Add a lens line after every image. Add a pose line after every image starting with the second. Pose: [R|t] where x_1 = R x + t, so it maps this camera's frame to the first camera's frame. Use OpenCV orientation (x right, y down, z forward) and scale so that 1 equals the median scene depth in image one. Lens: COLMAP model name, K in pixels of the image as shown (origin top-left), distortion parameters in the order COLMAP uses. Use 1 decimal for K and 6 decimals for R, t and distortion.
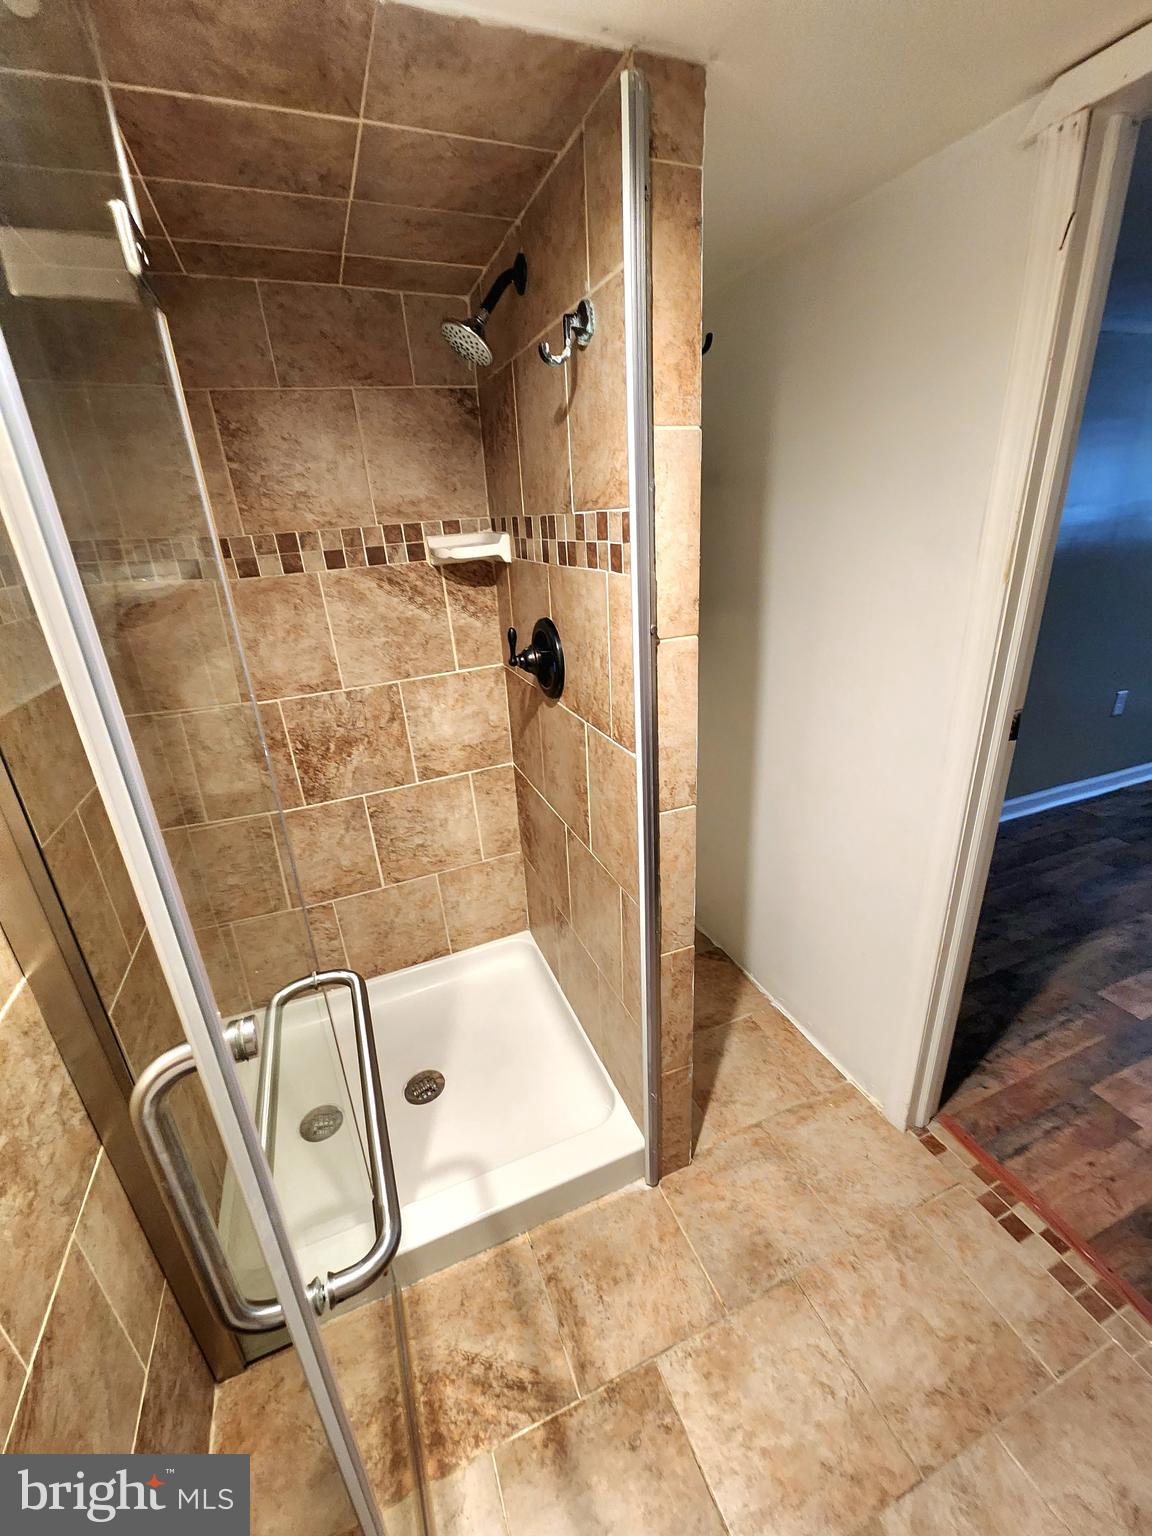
lens RADIAL K [[641.0, 0, 577.8], [0, 641.0, 768.4], [0, 0, 1]] dist [-0.002847, -0.000283]
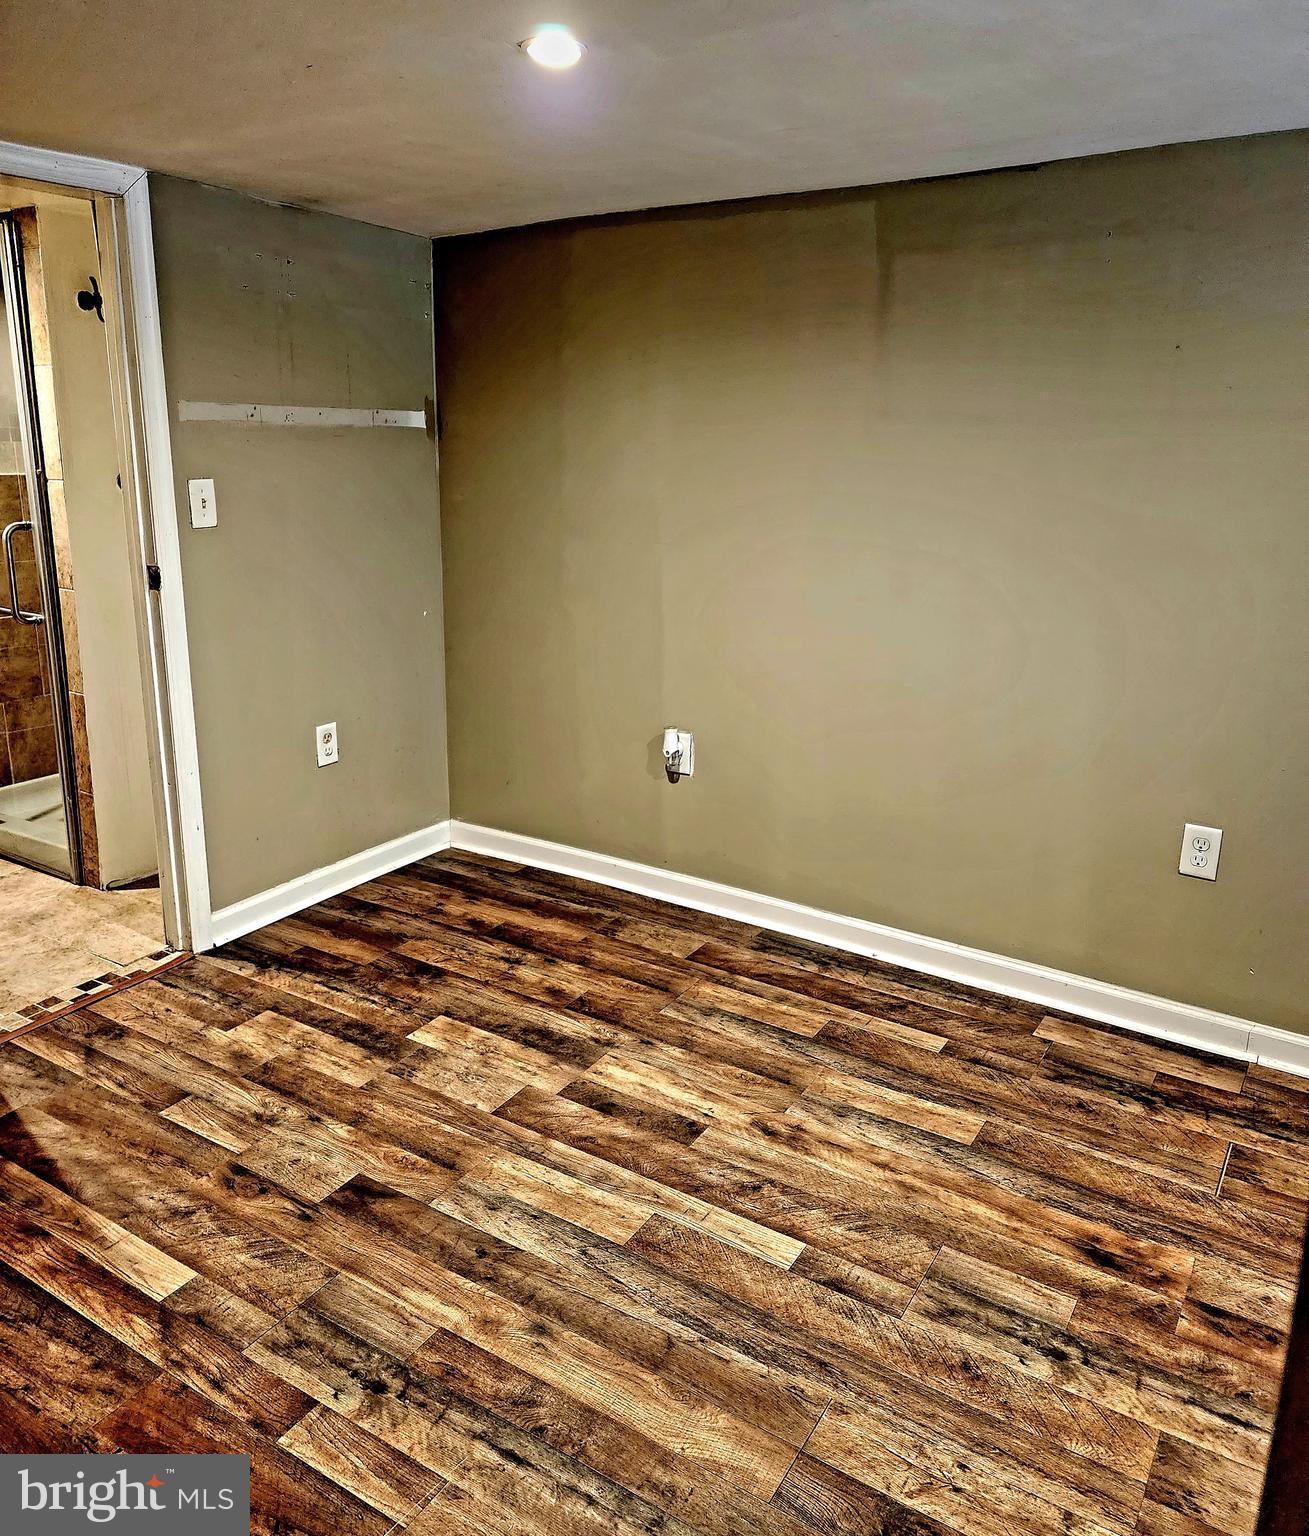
lens RADIAL K [[1160.0, 0, 654.2], [0, 1160.0, 765.3], [0, 0, 1]] dist [0.013476, 0.002839]
pose [[0.589613, 0.278653, -0.758096, 3.312112], [-0.338948, 0.937319, 0.080912, -0.256966], [0.733124, 0.209248, 0.647104, 0.299996]]
